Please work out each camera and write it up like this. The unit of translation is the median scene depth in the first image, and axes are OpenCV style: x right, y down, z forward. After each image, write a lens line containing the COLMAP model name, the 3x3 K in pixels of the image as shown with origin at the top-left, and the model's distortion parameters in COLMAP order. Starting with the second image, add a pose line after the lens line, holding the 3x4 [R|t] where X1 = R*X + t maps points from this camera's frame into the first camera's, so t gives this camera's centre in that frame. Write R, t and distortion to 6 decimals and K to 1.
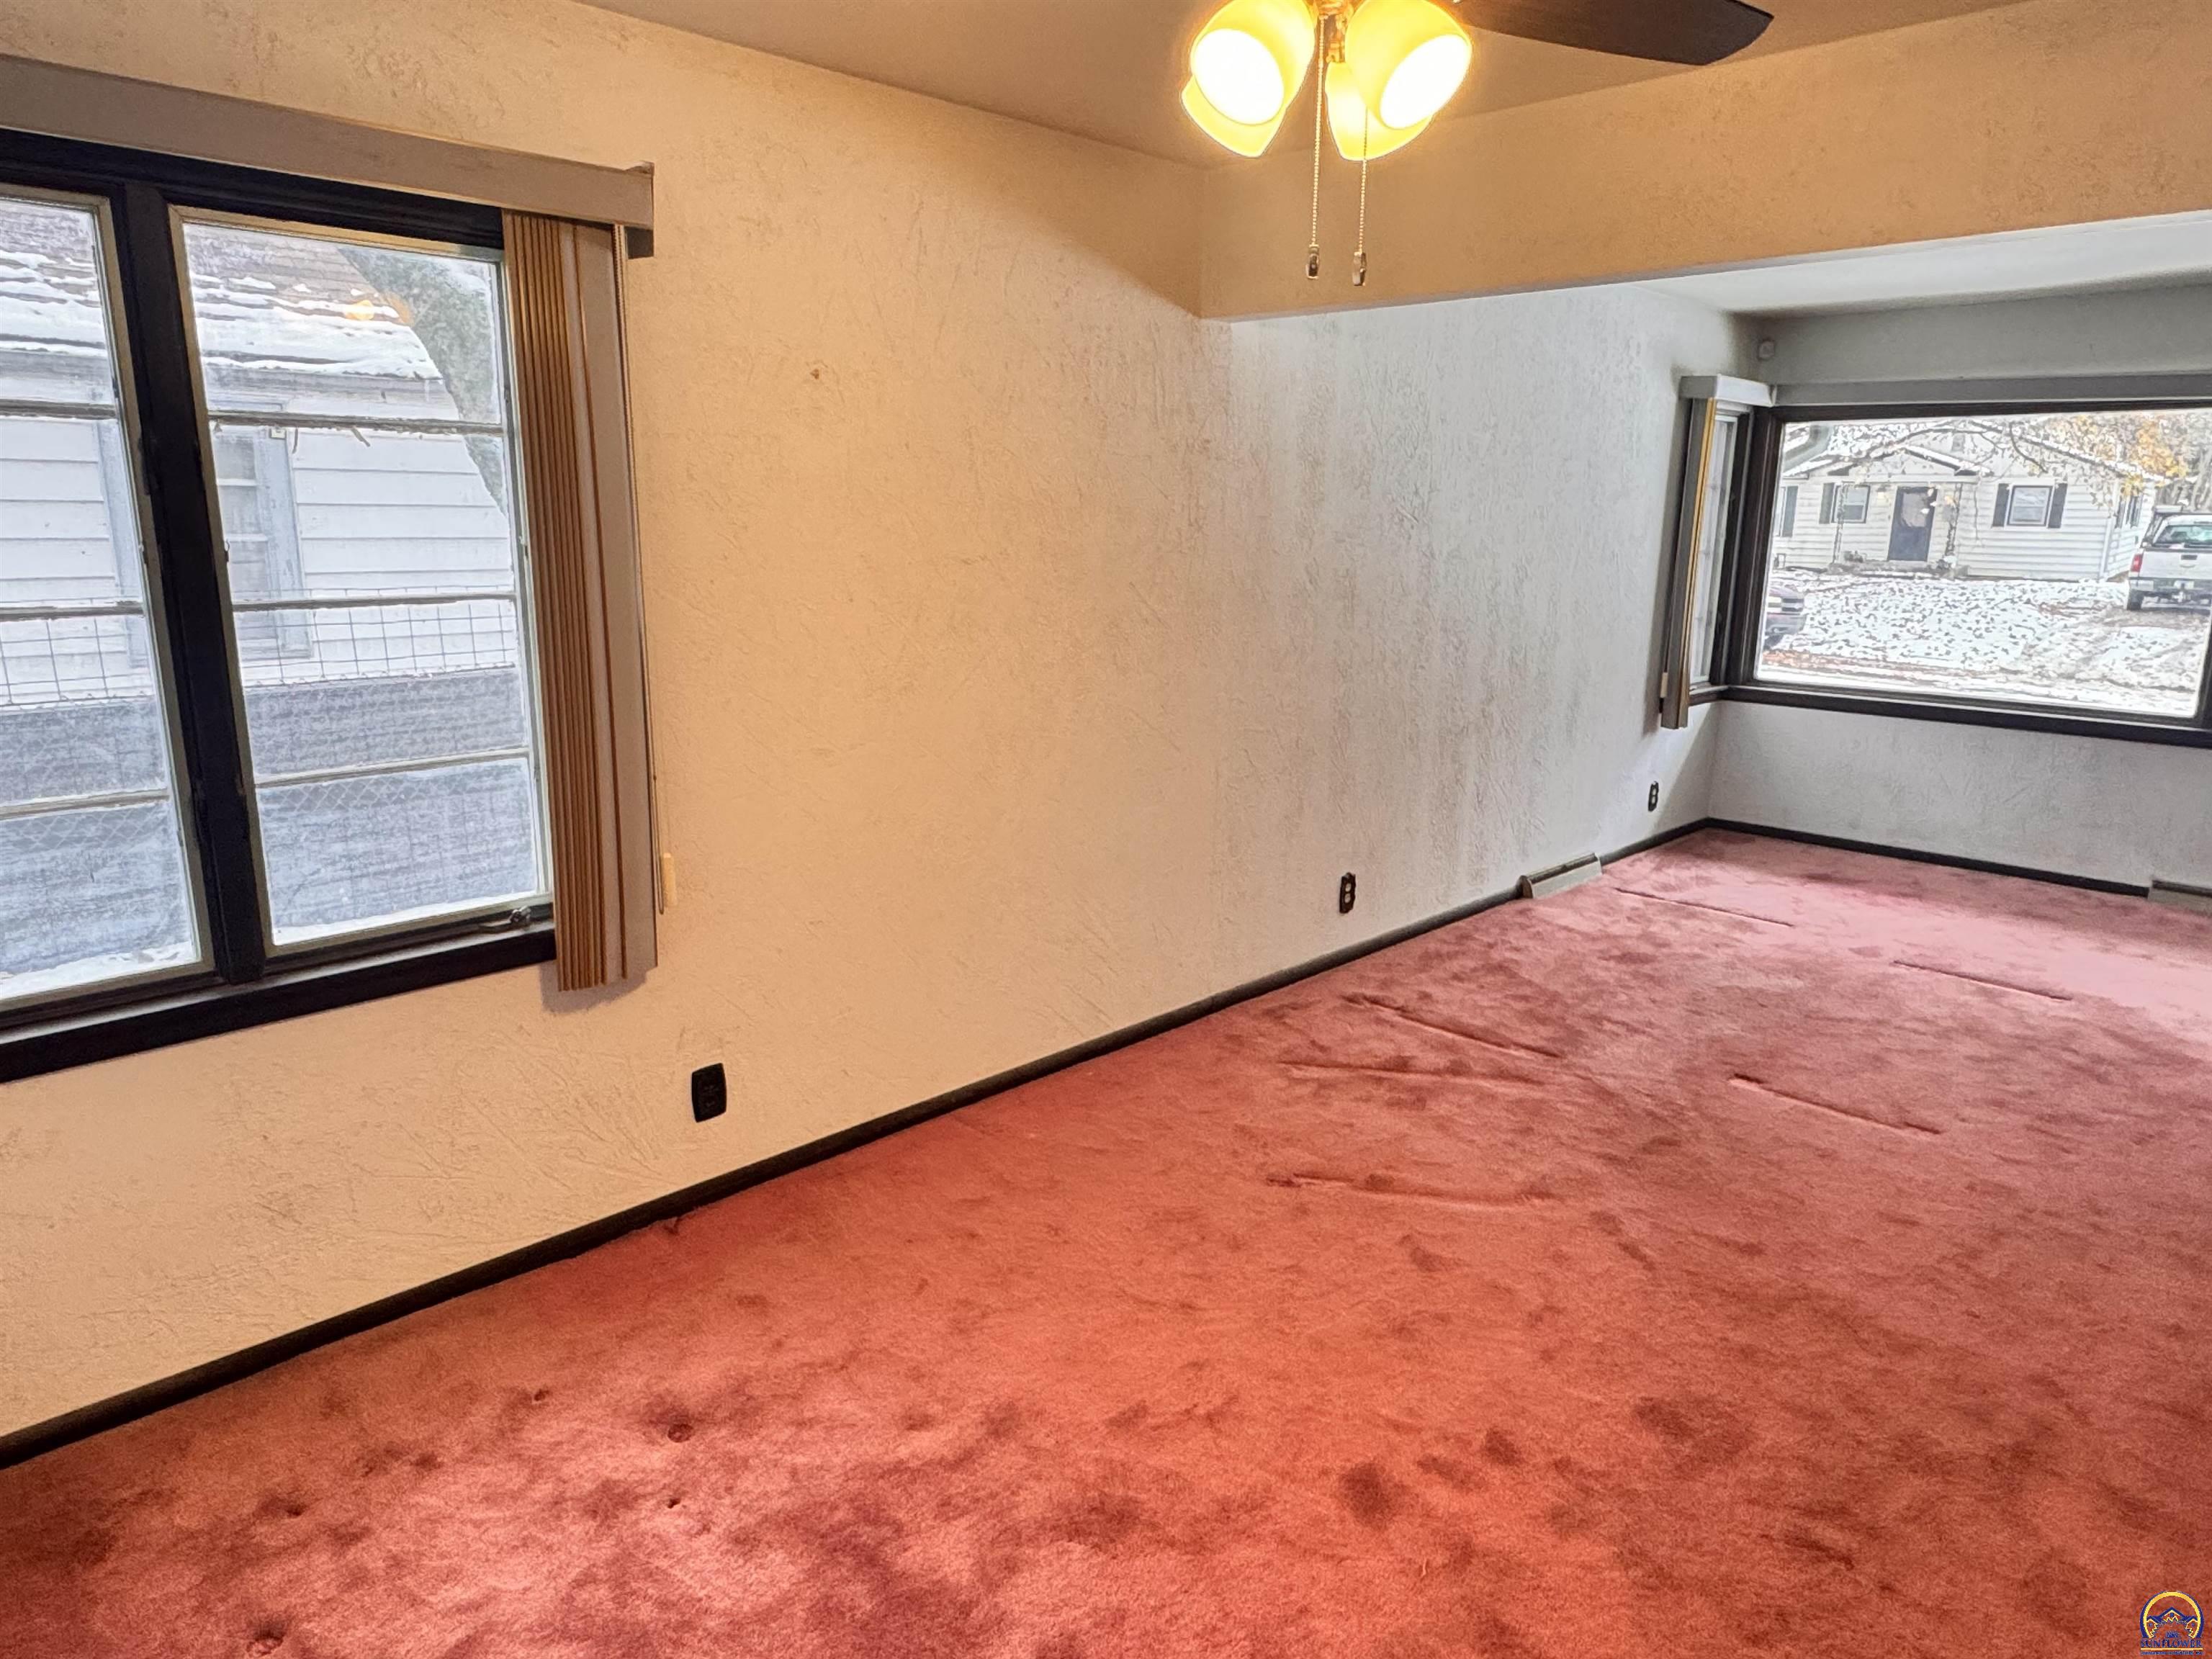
lens RADIAL K [[1381.4, 0, 1087.8], [0, 1381.4, 831.5], [0, 0, 1]] dist [-0.007772, -0.001434]
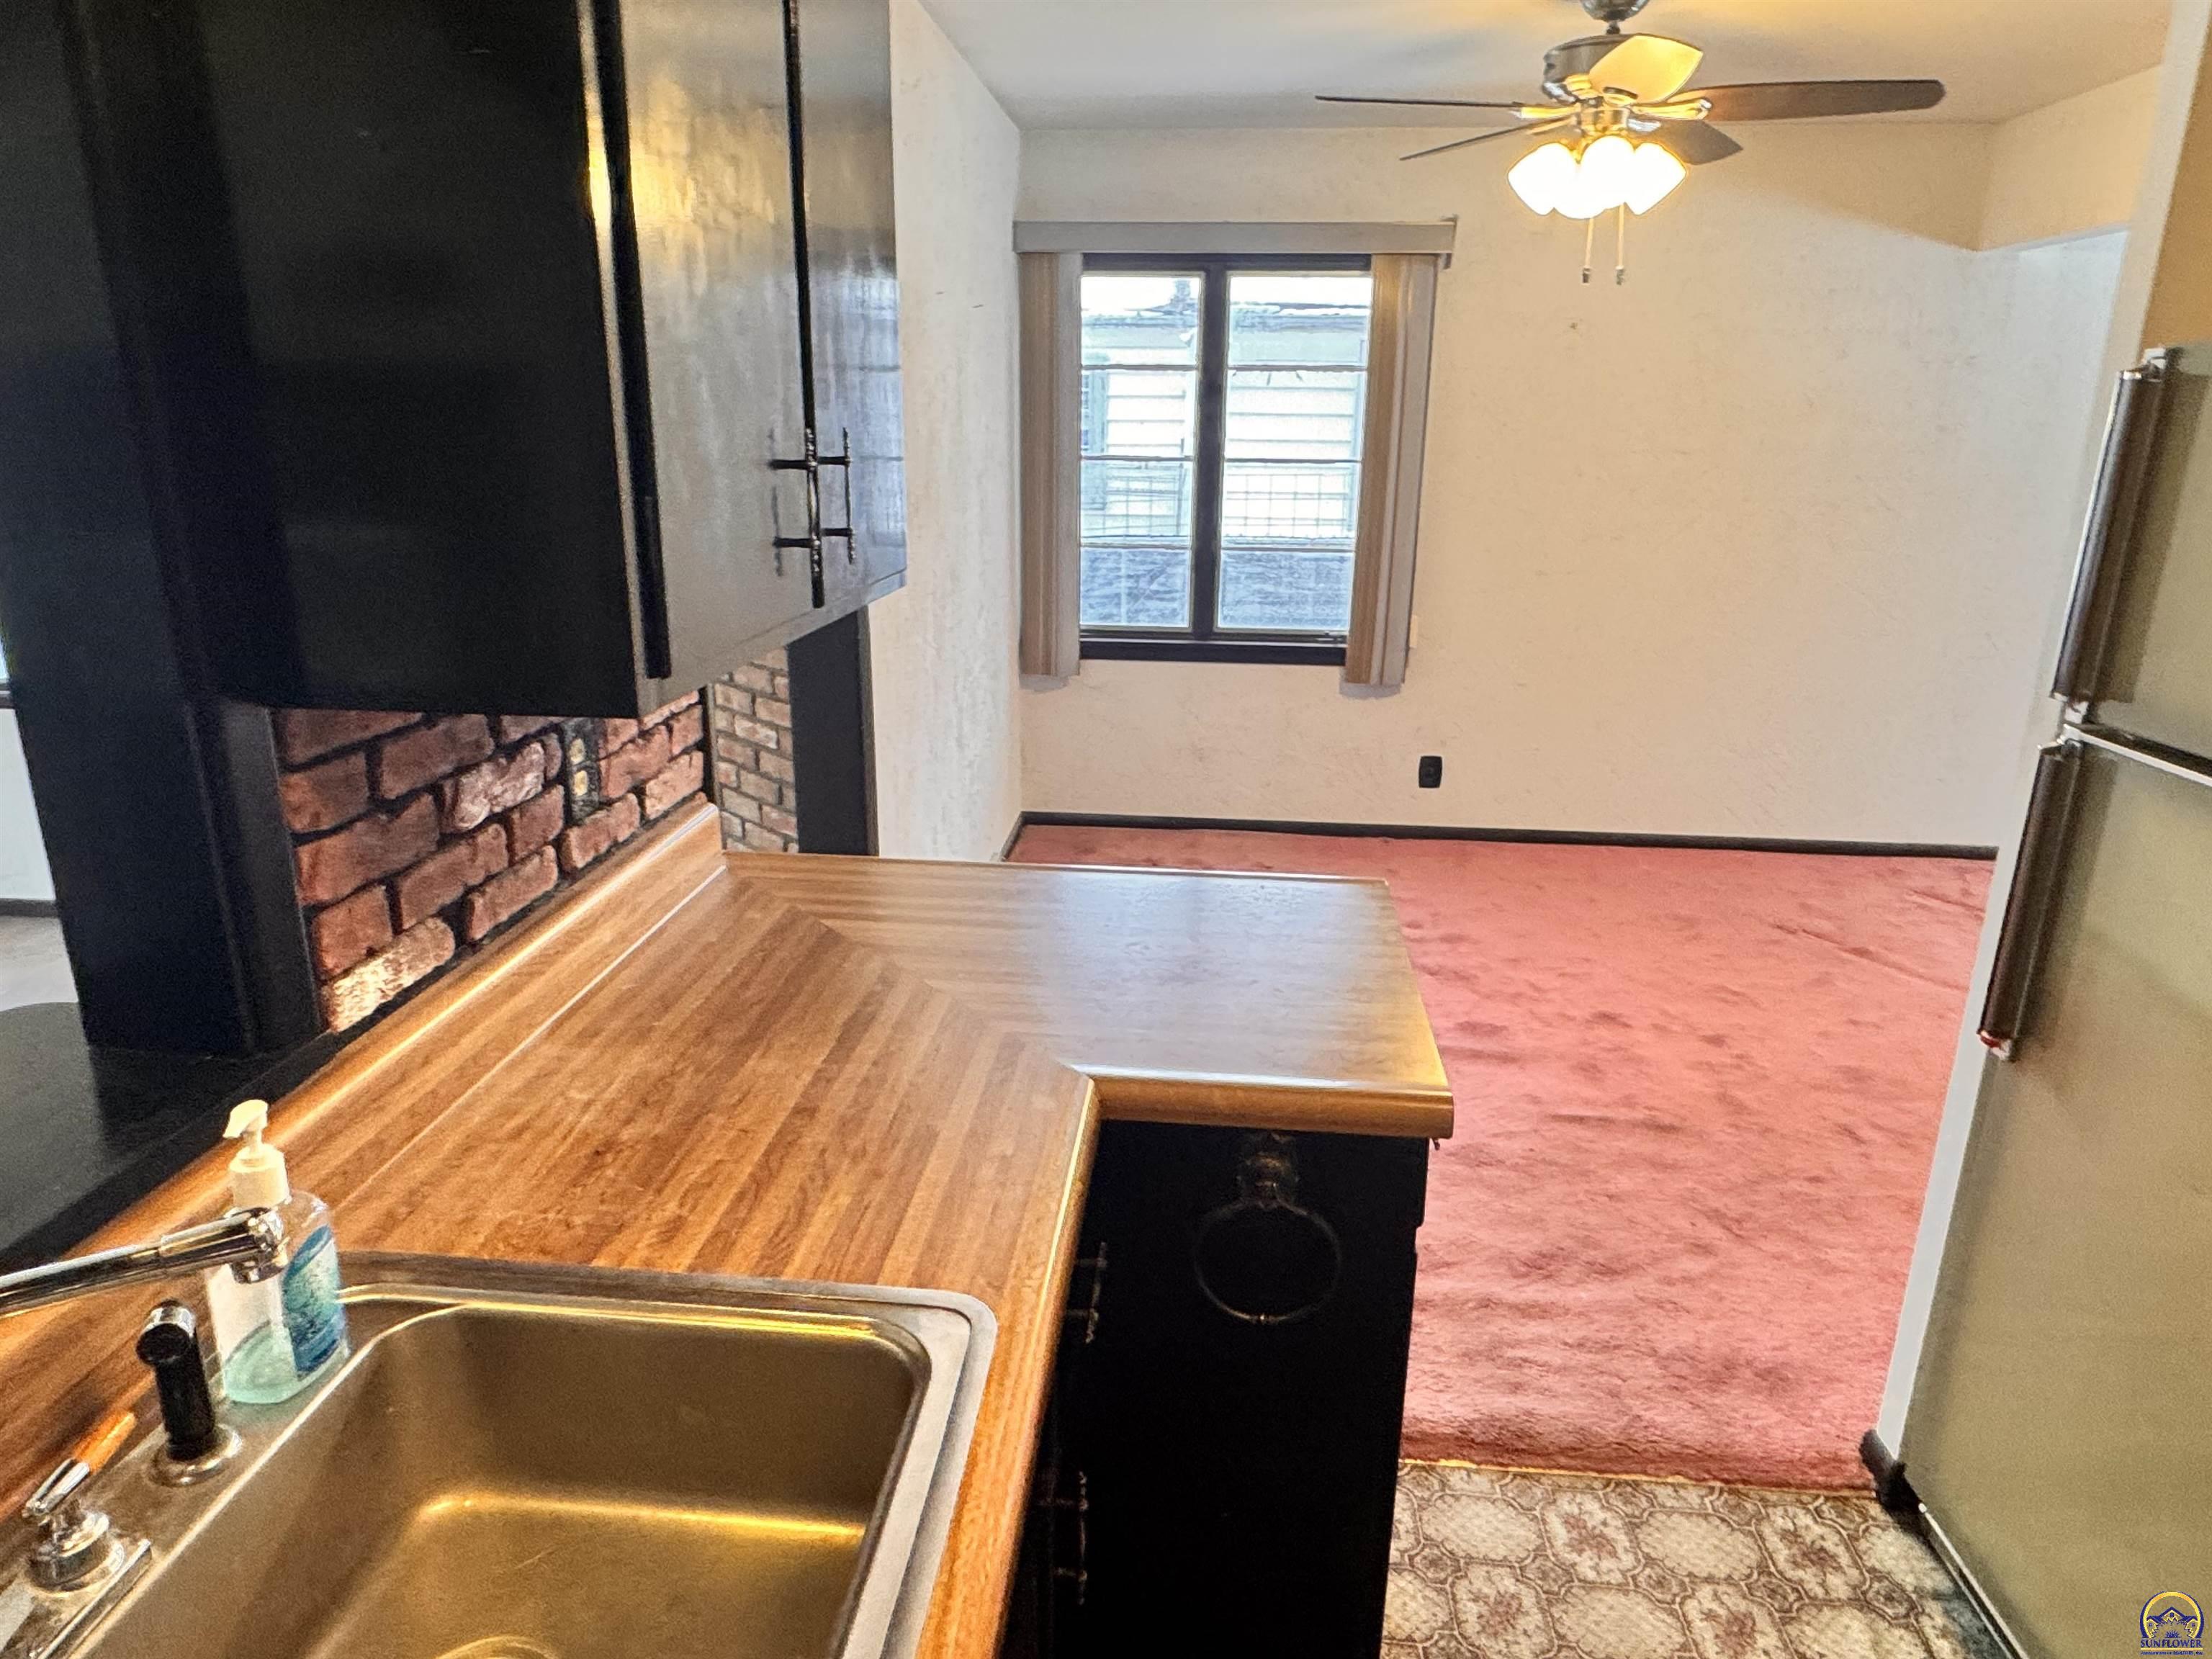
lens RADIAL K [[1379.6, 0, 1096.0], [0, 1379.6, 834.4], [0, 0, 1]] dist [-0.003789, 0.003525]
pose [[0.640382, 0.220897, -0.735605, 0.813486], [-0.180993, 0.974178, 0.134975, 0.128872], [0.746426, 0.046704, 0.663827, -0.457157]]
